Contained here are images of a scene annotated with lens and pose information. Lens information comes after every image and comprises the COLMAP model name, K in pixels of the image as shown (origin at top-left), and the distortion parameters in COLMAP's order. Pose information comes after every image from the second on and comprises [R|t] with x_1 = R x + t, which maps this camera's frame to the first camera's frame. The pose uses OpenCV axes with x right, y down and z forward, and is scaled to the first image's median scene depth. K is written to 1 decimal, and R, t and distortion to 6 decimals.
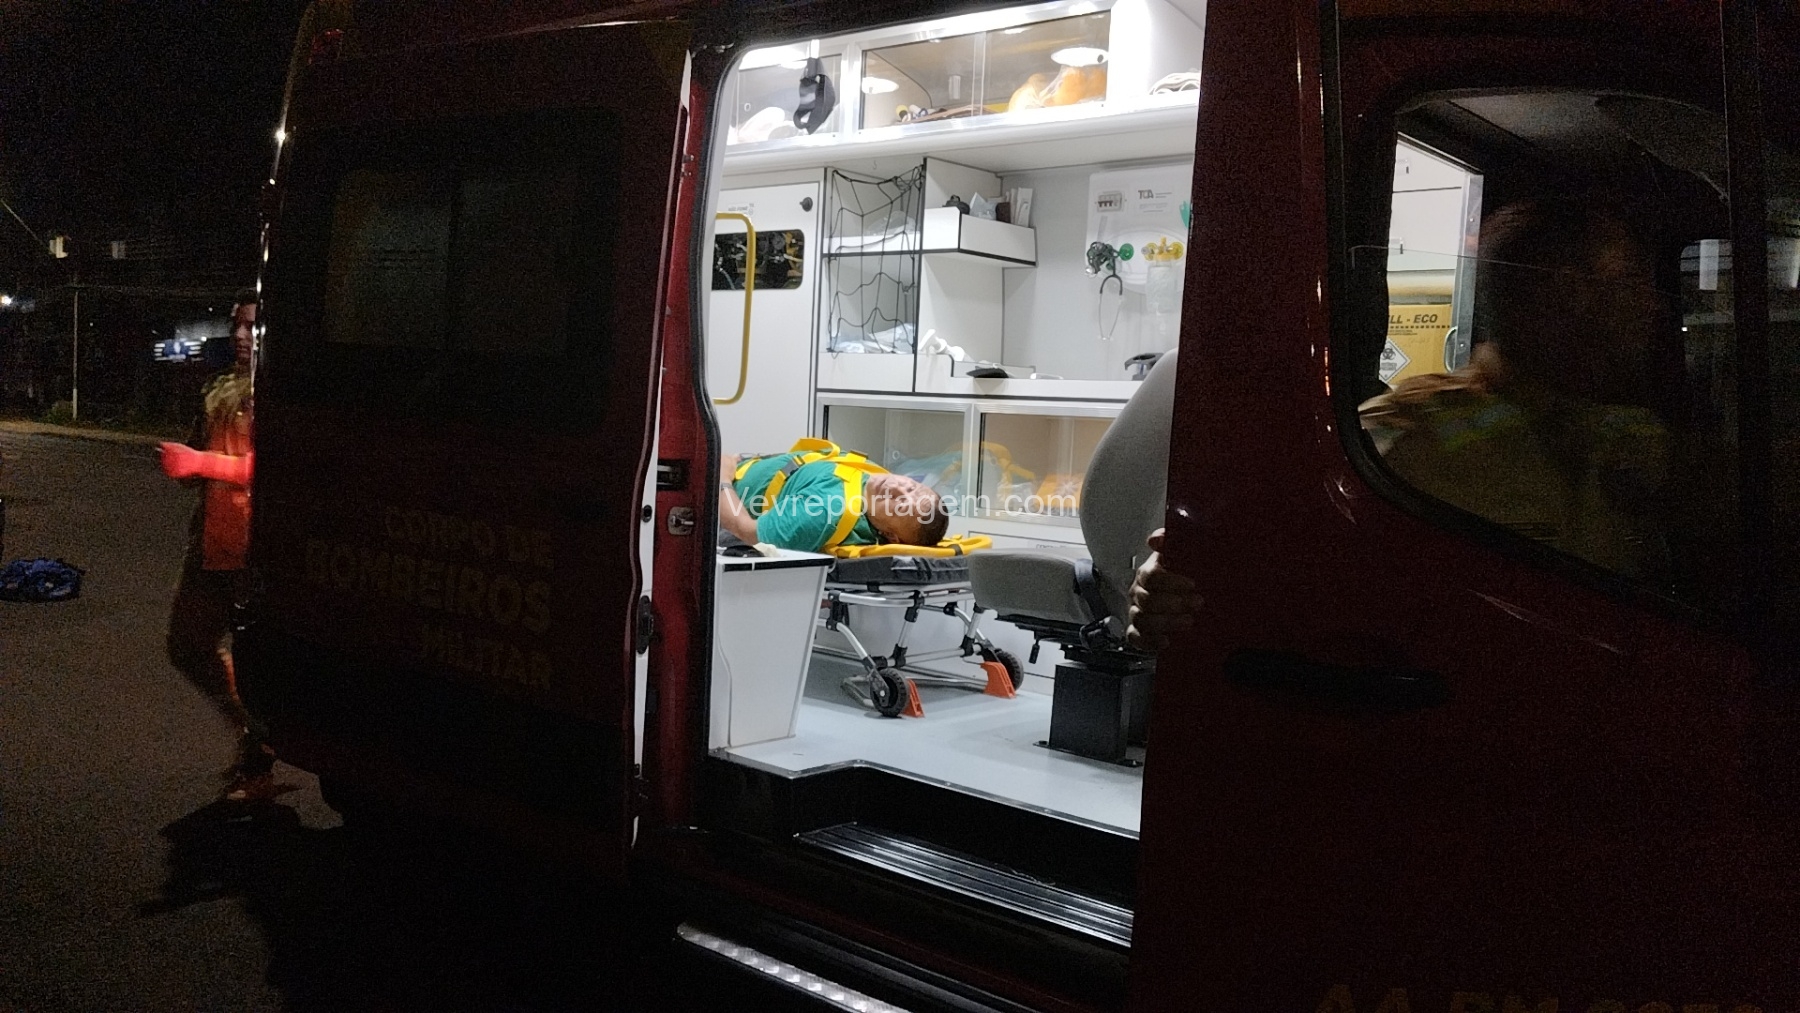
lens RADIAL K [[1484.4, 0, 897.7], [0, 1484.4, 507.2], [0, 0, 1]] dist [0.049106, -0.126980]
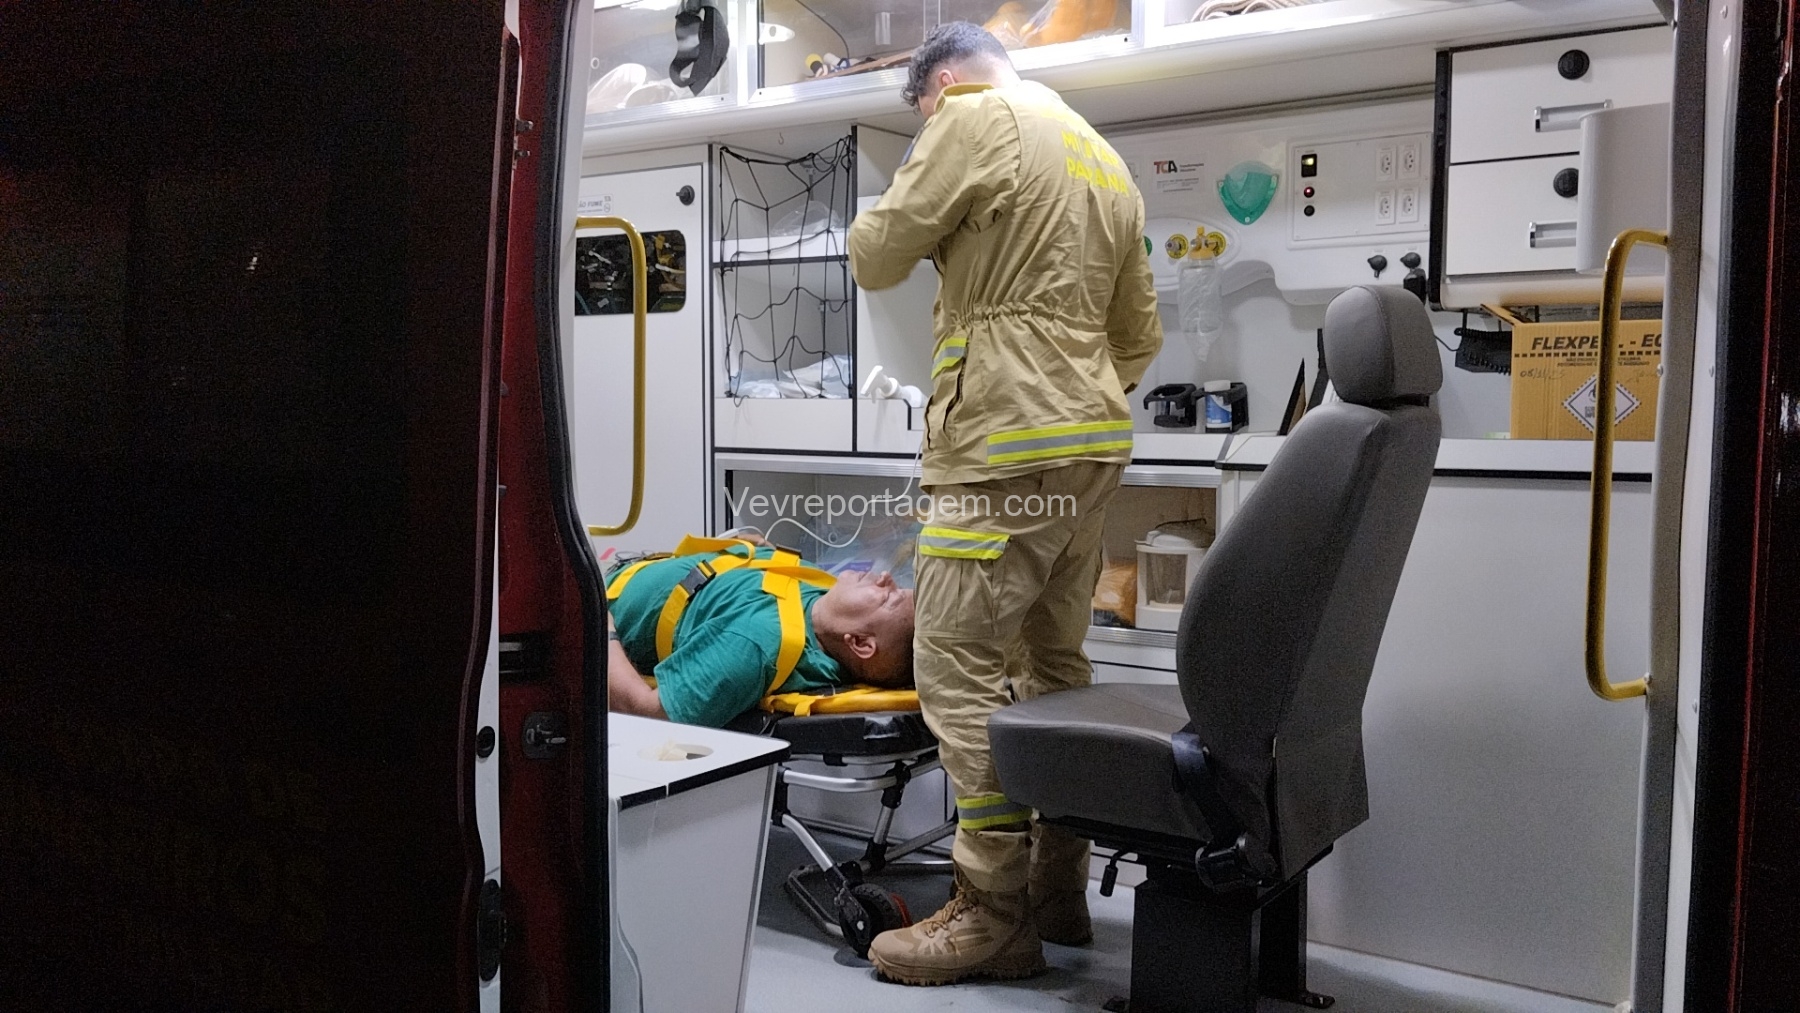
lens RADIAL K [[1484.4, 0, 895.6], [0, 1484.4, 508.2], [0, 0, 1]] dist [0.049106, -0.126980]
pose [[0.993402, -0.053309, 0.101544, -0.045648], [0.052106, 0.998537, 0.014464, -0.061474], [-0.102167, -0.009077, 0.994726, 0.289856]]
